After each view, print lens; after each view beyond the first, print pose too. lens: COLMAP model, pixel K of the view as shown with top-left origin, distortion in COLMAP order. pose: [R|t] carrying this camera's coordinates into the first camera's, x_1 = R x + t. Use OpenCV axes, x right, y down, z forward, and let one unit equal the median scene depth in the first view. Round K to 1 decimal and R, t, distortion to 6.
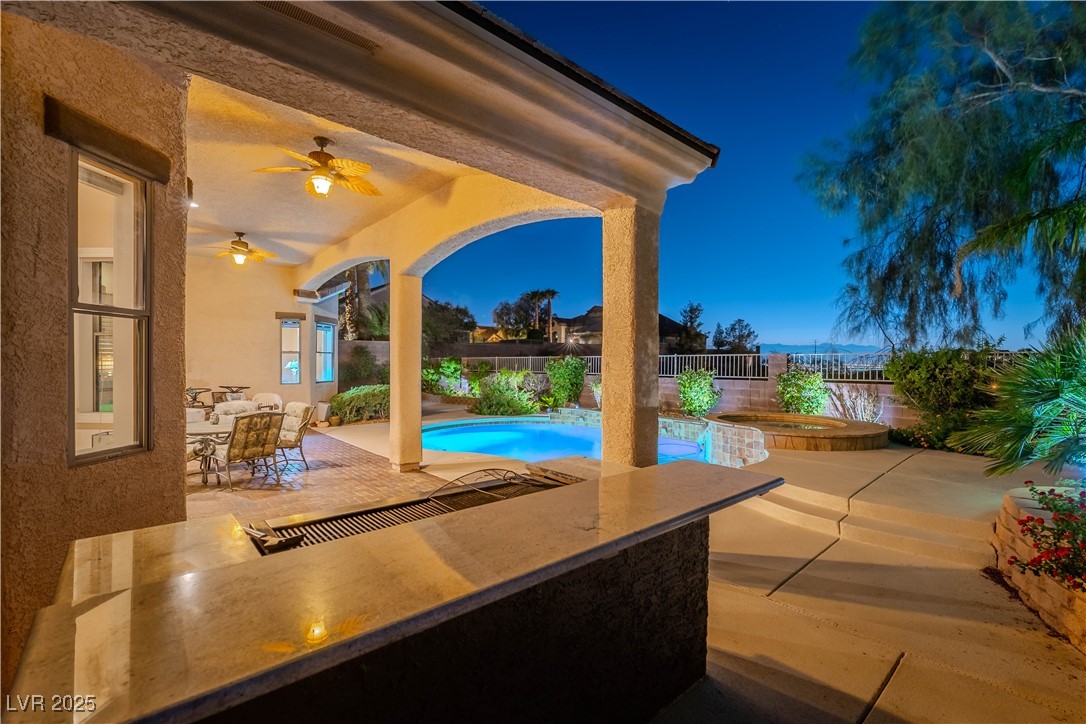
lens RADIAL K [[457.7, 0, 544.1], [0, 457.7, 367.5], [0, 0, 1]] dist [0.001592, 0.000107]
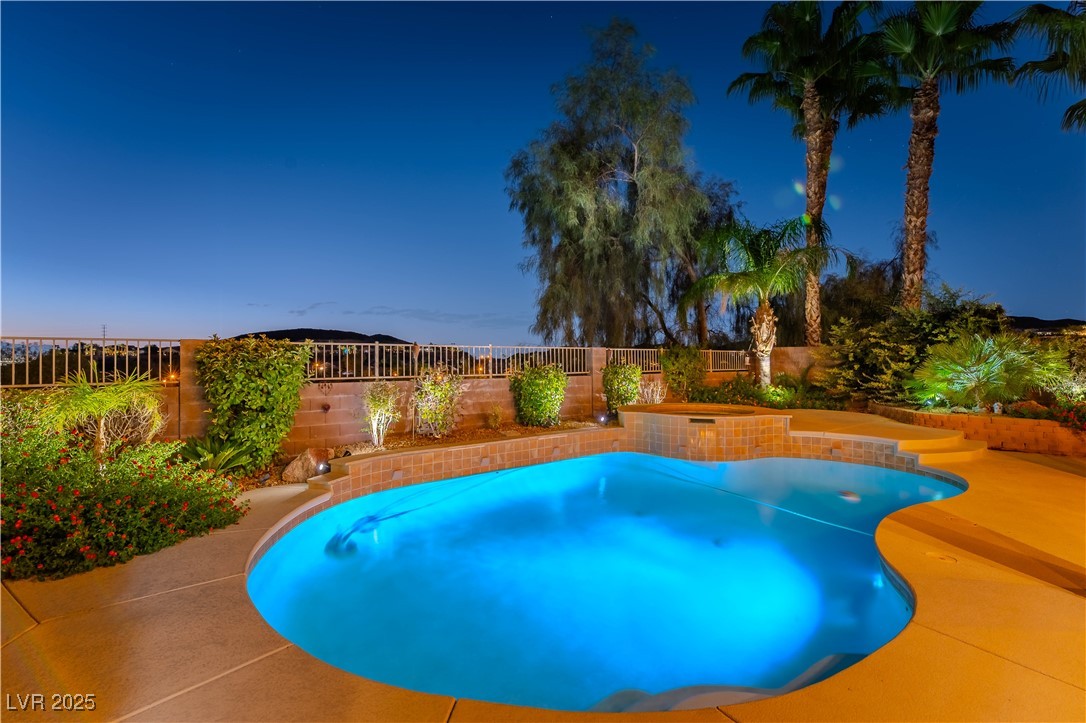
lens RADIAL K [[466.7, 0, 543.0], [0, 466.7, 361.5], [0, 0, 1]] dist [-0.002030, -0.000203]
pose [[0.054191, -0.005278, 0.998517, -0.386901], [0.011814, 0.999919, 0.004644, -0.004857], [-0.998461, 0.011545, 0.054249, 0.825775]]
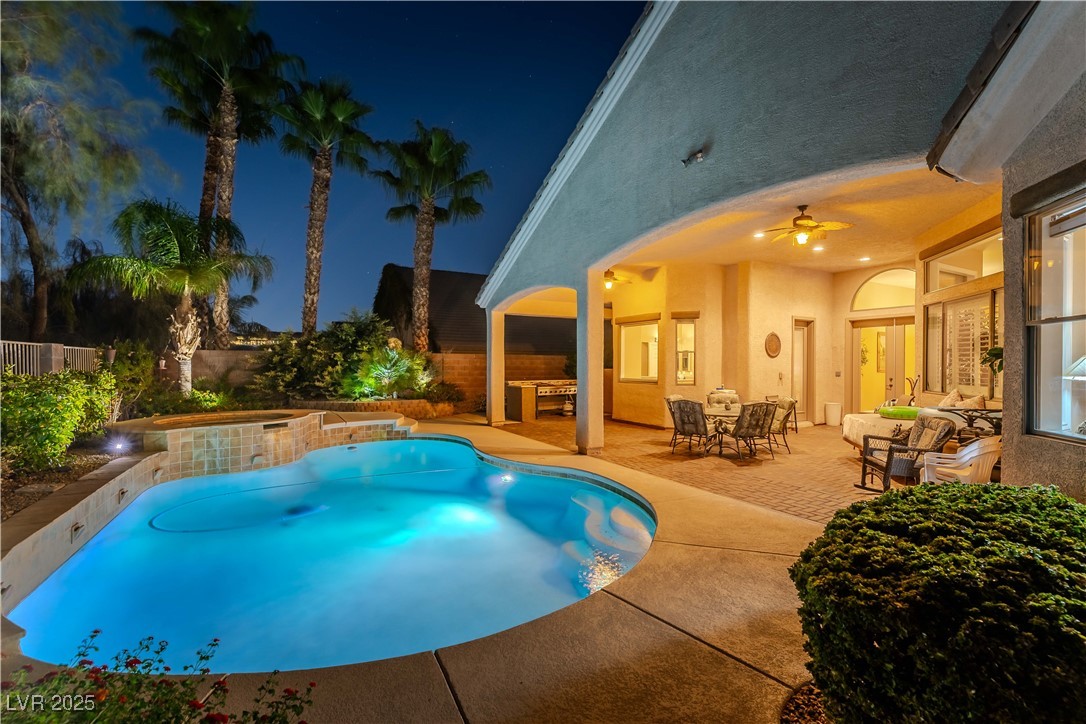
lens RADIAL K [[457.7, 0, 544.1], [0, 457.7, 367.5], [0, 0, 1]] dist [0.001592, 0.000107]
pose [[-0.974683, -0.003696, 0.223559, -0.242609], [0.000494, 0.999825, 0.018687, -0.006380], [-0.223589, 0.018324, -0.974511, 1.116727]]
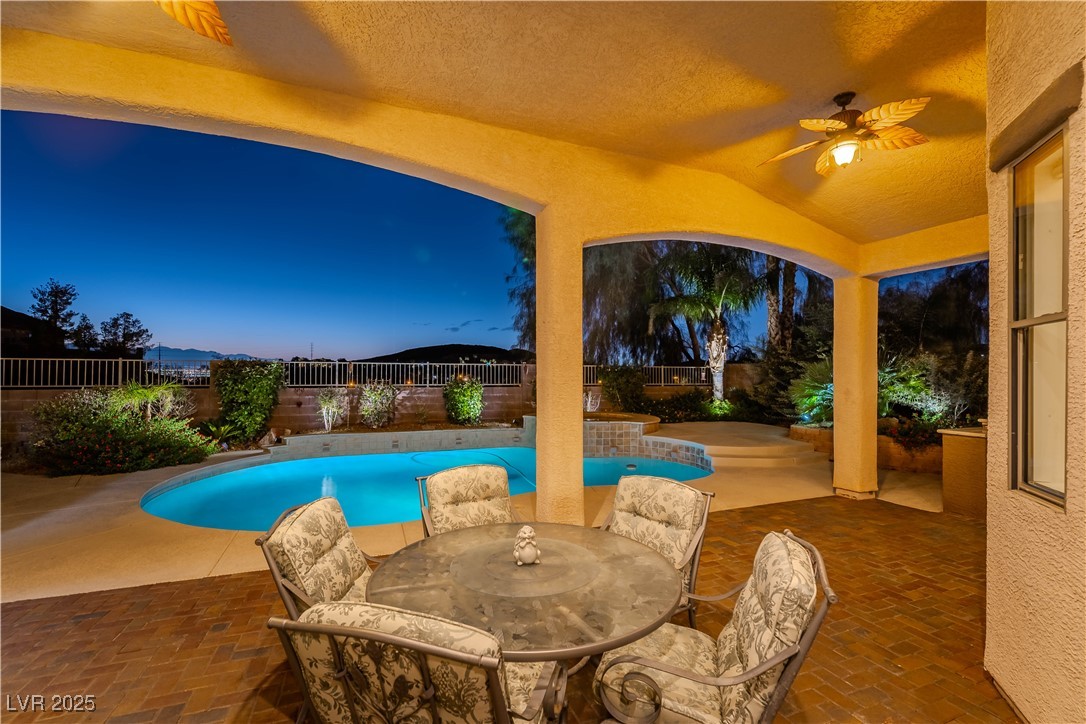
lens RADIAL K [[457.7, 0, 544.1], [0, 457.7, 367.5], [0, 0, 1]] dist [0.001592, 0.000107]
pose [[0.328402, 0.009534, 0.944490, -0.484977], [0.004118, 0.999925, -0.011526, -0.005520], [-0.944529, 0.007675, 0.328338, 0.438698]]
